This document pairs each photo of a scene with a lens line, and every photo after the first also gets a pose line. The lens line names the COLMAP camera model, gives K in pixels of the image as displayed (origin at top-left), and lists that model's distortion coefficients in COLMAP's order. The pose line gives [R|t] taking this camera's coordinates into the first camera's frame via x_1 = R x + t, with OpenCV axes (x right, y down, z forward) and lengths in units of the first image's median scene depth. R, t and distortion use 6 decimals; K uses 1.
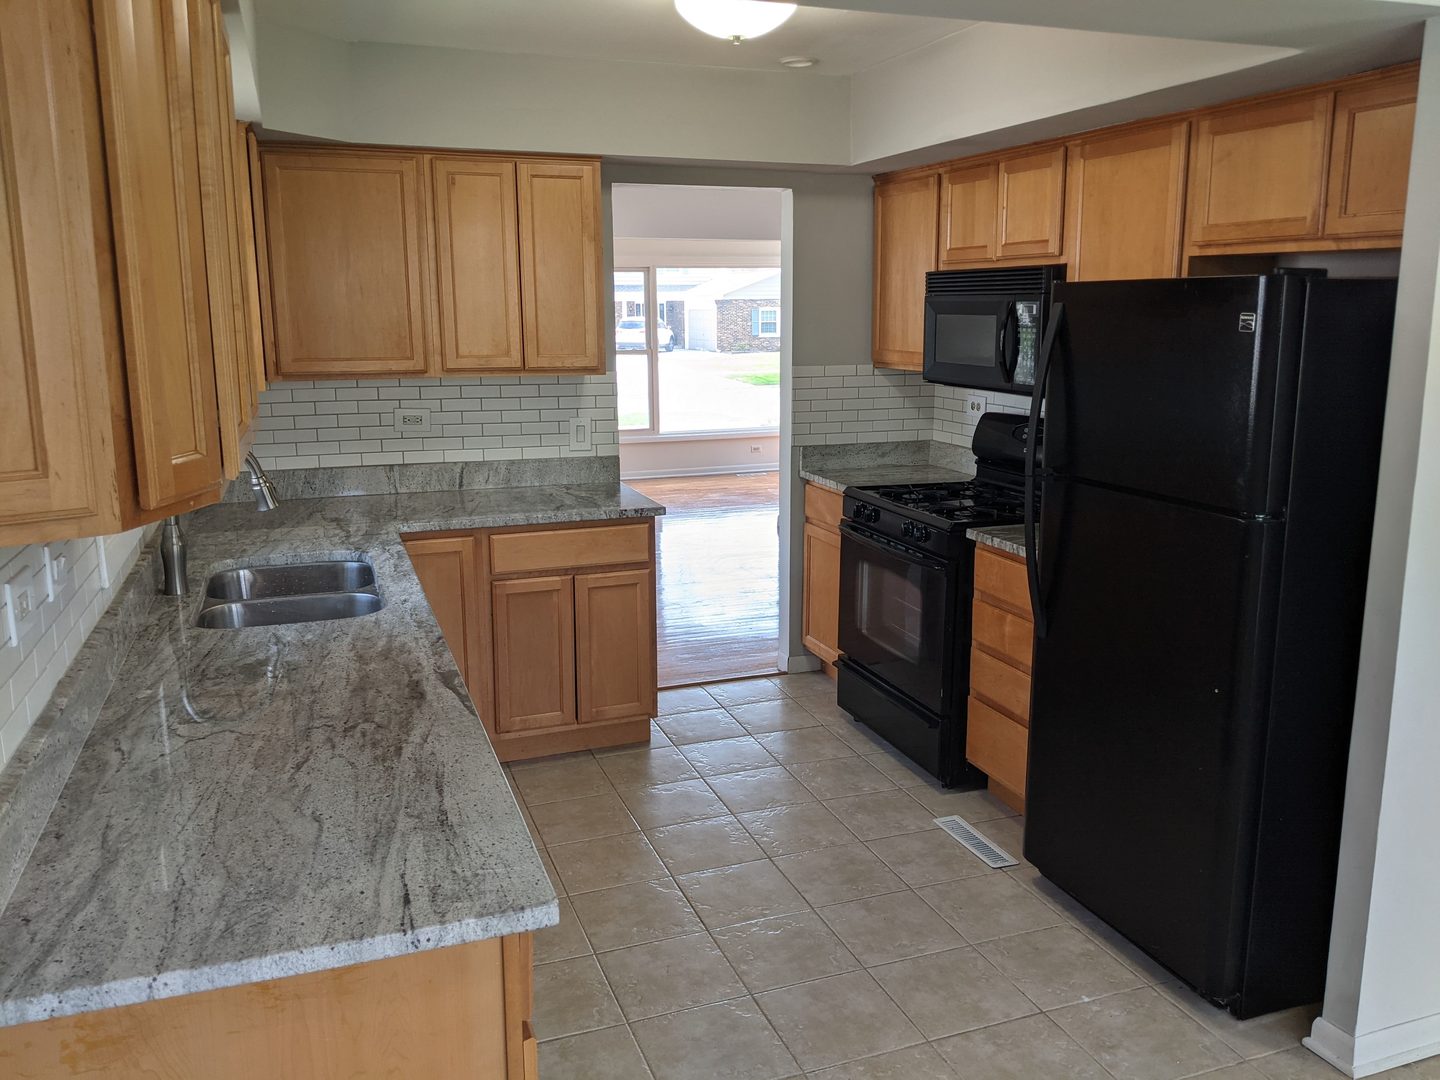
lens RADIAL K [[1136.7, 0, 723.6], [0, 1136.7, 522.5], [0, 0, 1]] dist [0.064697, -0.140063]
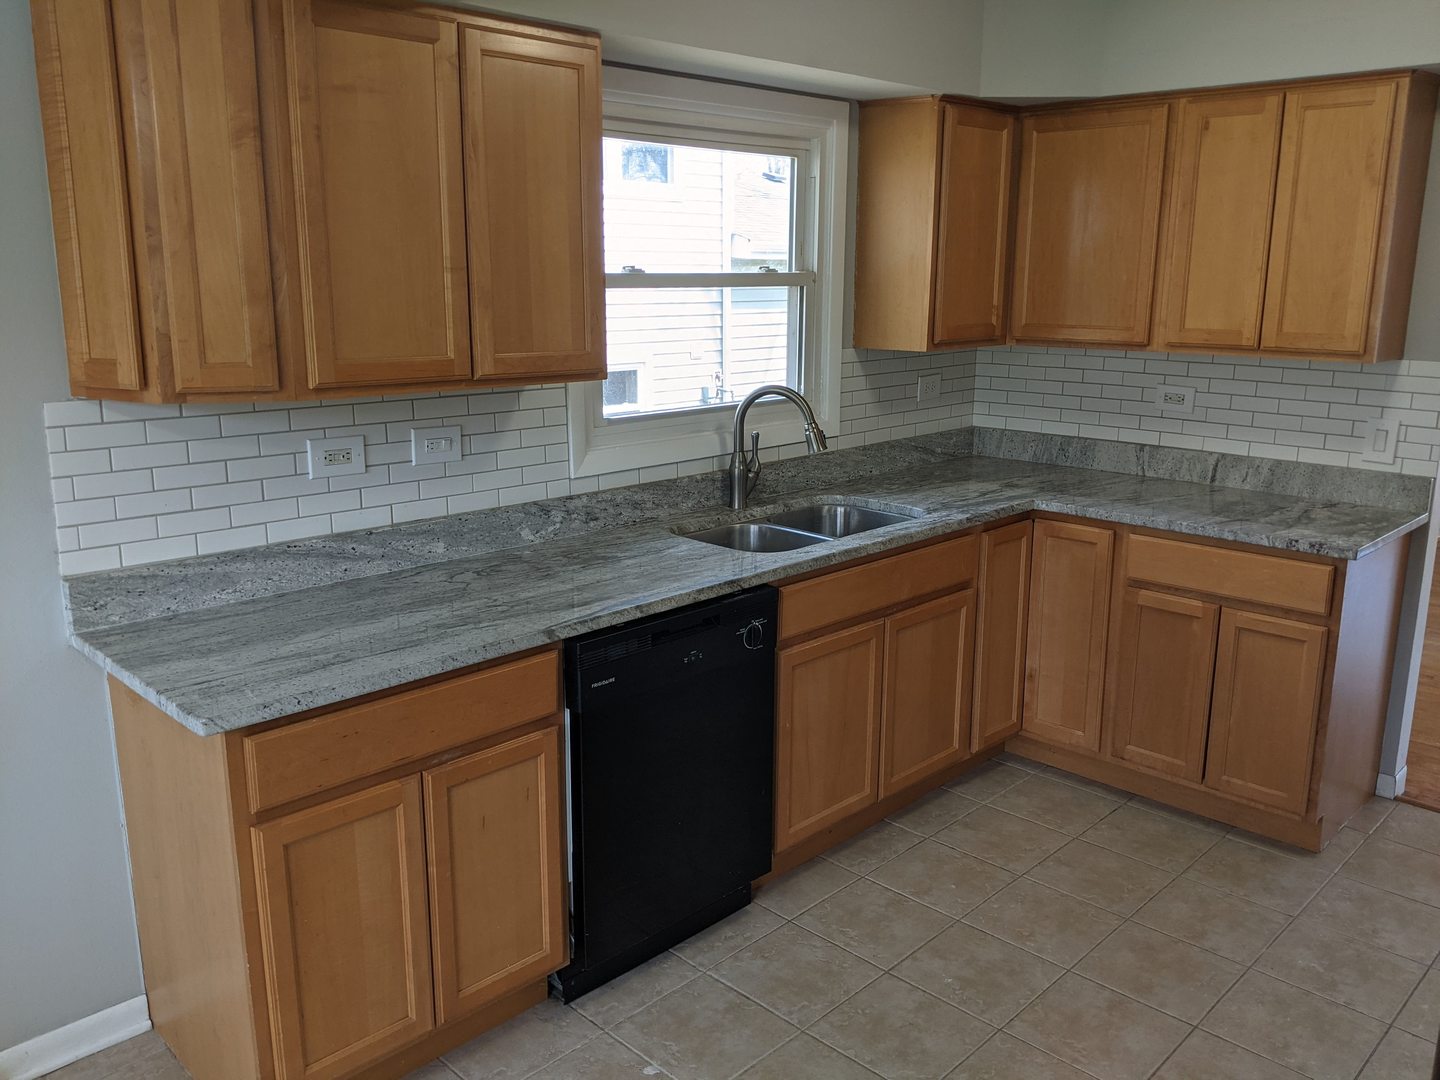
lens RADIAL K [[1136.7, 0, 723.6], [0, 1136.7, 522.5], [0, 0, 1]] dist [0.064697, -0.140063]
pose [[0.423794, 0.197798, -0.883898, 0.431857], [-0.172255, 0.975655, 0.135742, -0.061457], [0.889228, 0.094729, 0.447548, 0.321599]]
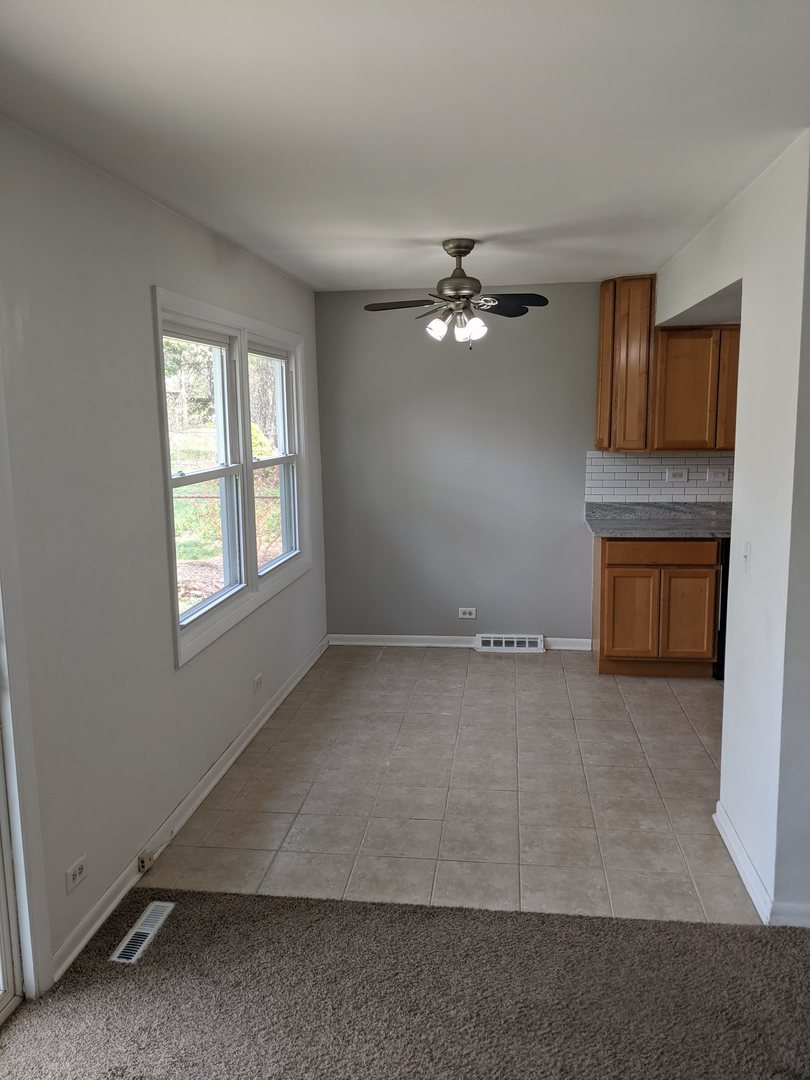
lens RADIAL K [[852.5, 0, 405.0], [0, 852.5, 540.0], [0, 0, 1]] dist [0.064697, -0.140063]
pose [[-0.460382, 0.149128, -0.875105, 1.236745], [-0.144759, 0.959982, 0.239748, -0.145144], [0.875839, 0.237055, -0.420371, 0.651833]]
